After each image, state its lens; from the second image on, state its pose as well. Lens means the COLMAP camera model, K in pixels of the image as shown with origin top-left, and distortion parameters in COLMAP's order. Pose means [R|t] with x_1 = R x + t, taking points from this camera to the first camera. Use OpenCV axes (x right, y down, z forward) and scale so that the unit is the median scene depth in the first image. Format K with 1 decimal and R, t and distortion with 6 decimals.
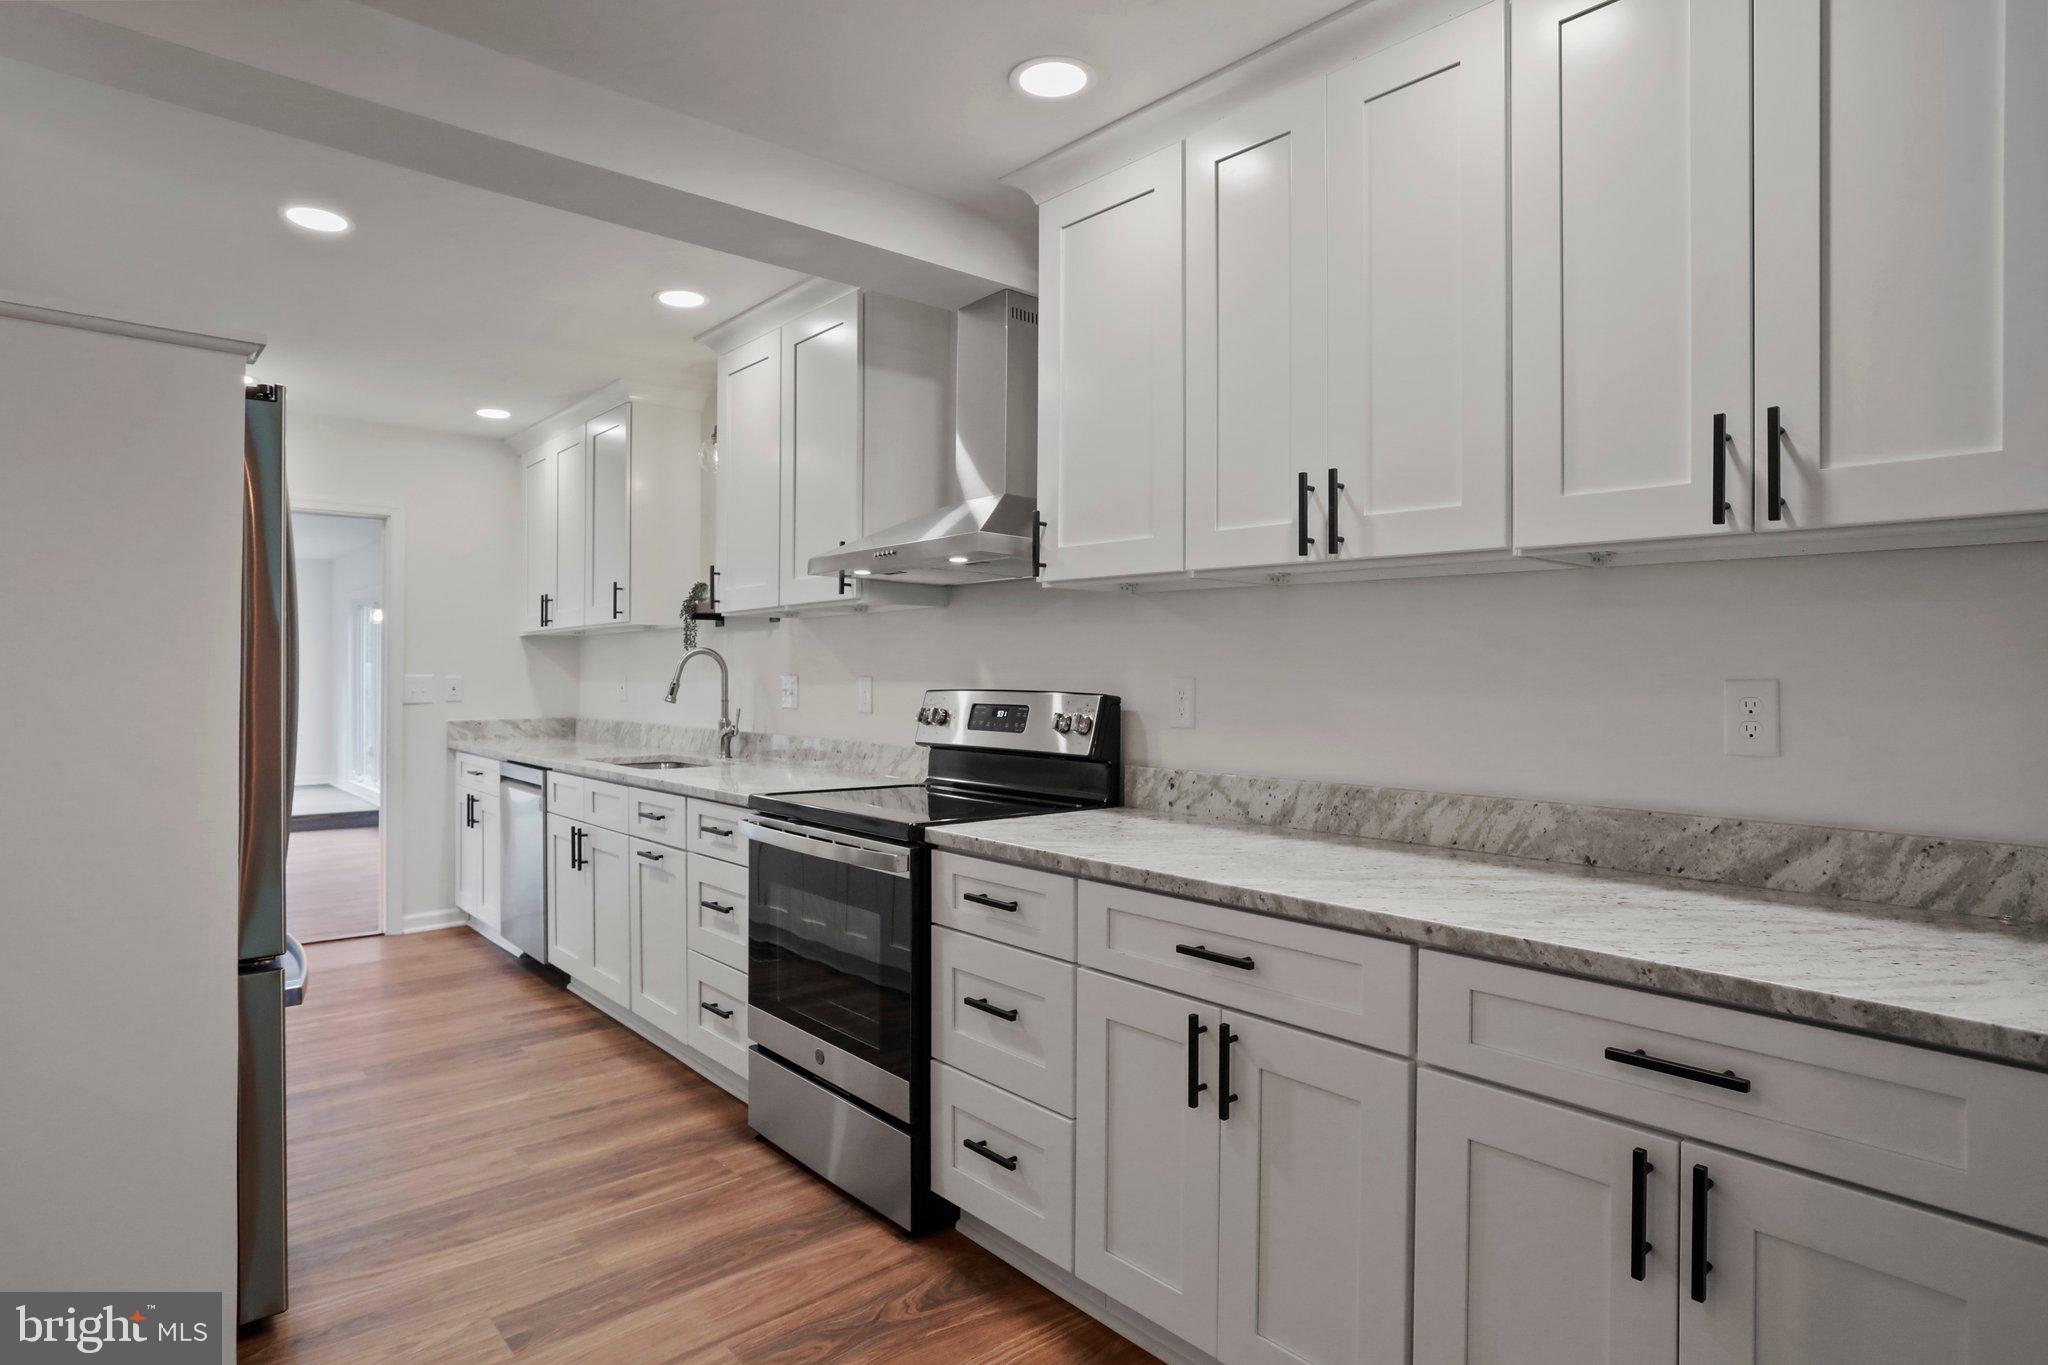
lens RADIAL K [[1143.4, 0, 1029.8], [0, 1143.4, 662.1], [0, 0, 1]] dist [-0.057848, 0.000540]
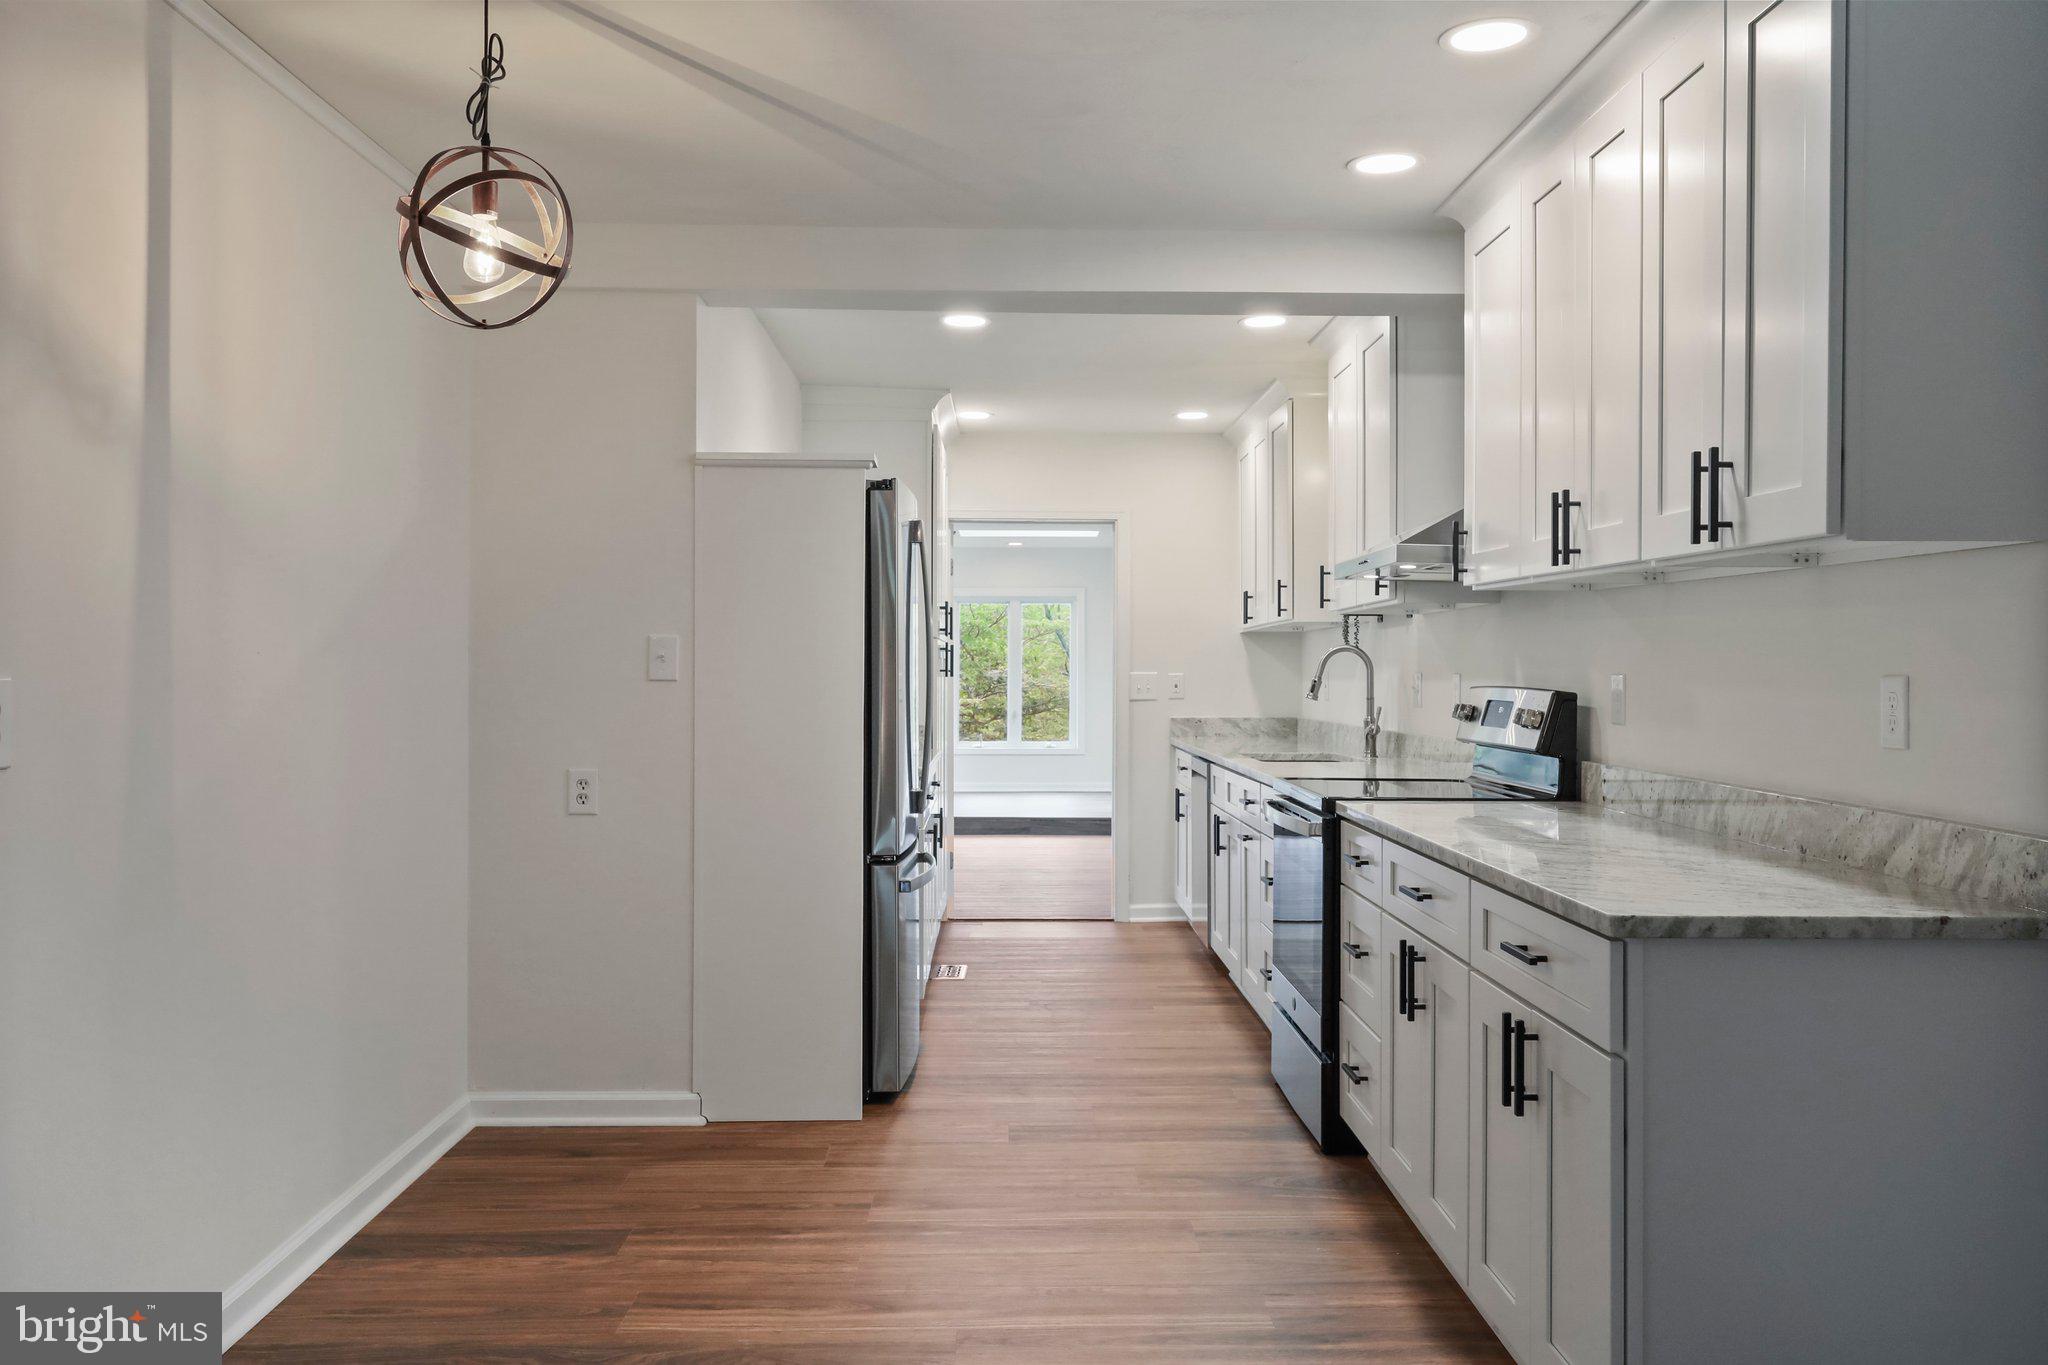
lens RADIAL K [[1653.8, 0, 983.4], [0, 1653.8, 660.7], [0, 0, 1]] dist [0.004874, 0.002351]
pose [[0.752095, -0.006380, -0.659024, 0.446378], [0.008880, 0.999960, 0.000453, -0.002225], [0.658995, -0.006193, 0.752122, -0.306659]]
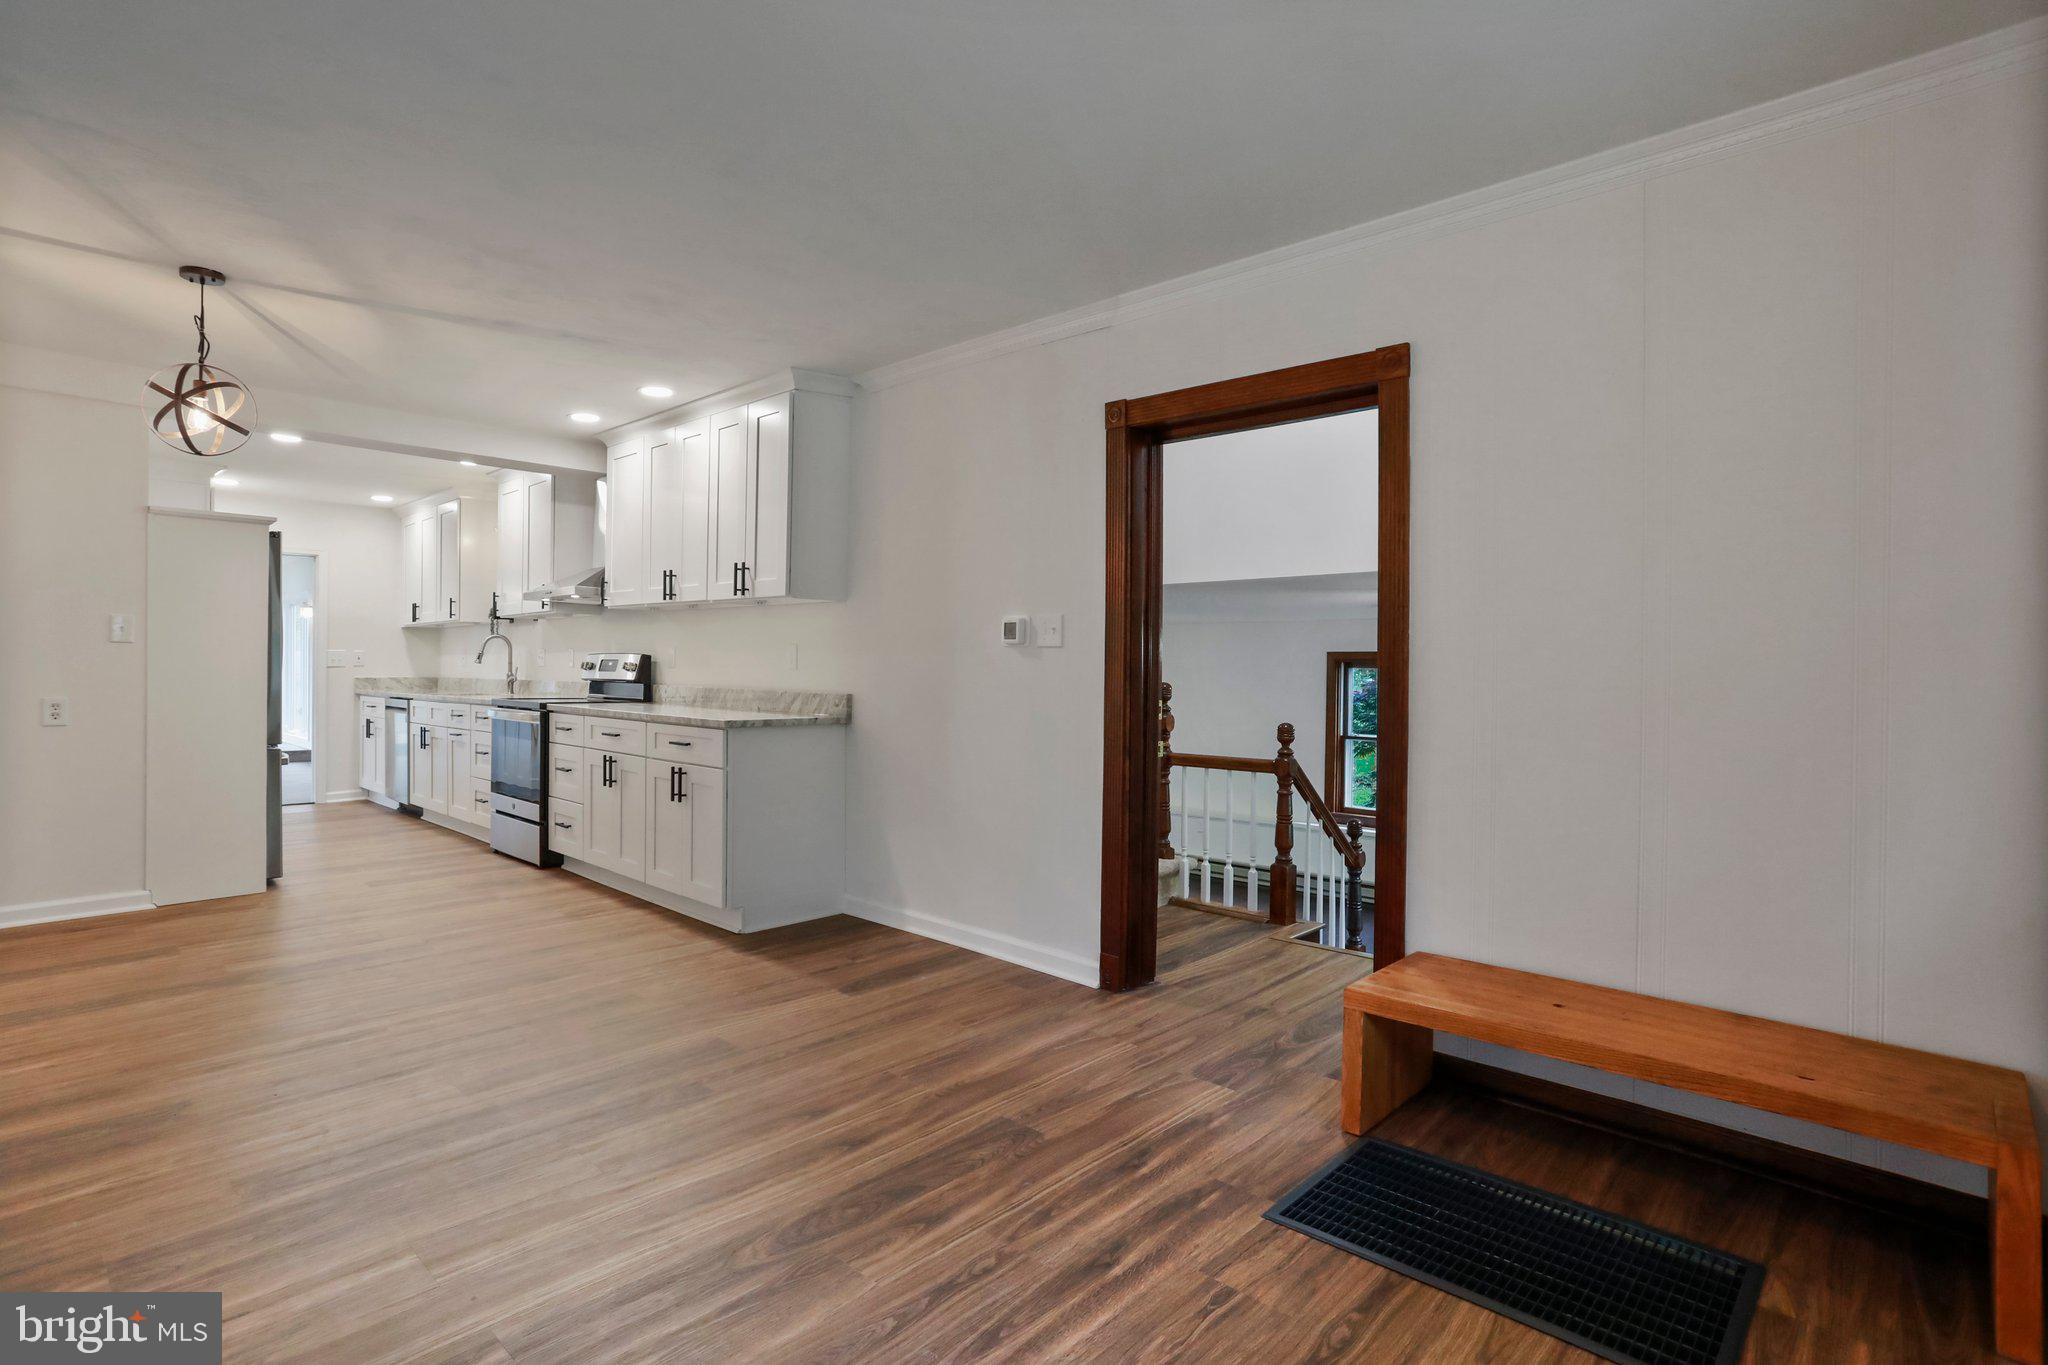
lens RADIAL K [[1031.2, 0, 1013.8], [0, 1031.2, 670.4], [0, 0, 1]] dist [-0.024689, 0.001524]
pose [[0.996407, 0.003264, 0.084637, 0.437908], [-0.004548, 0.999877, 0.014982, 0.018612], [-0.084577, -0.015313, 0.996299, -0.789262]]
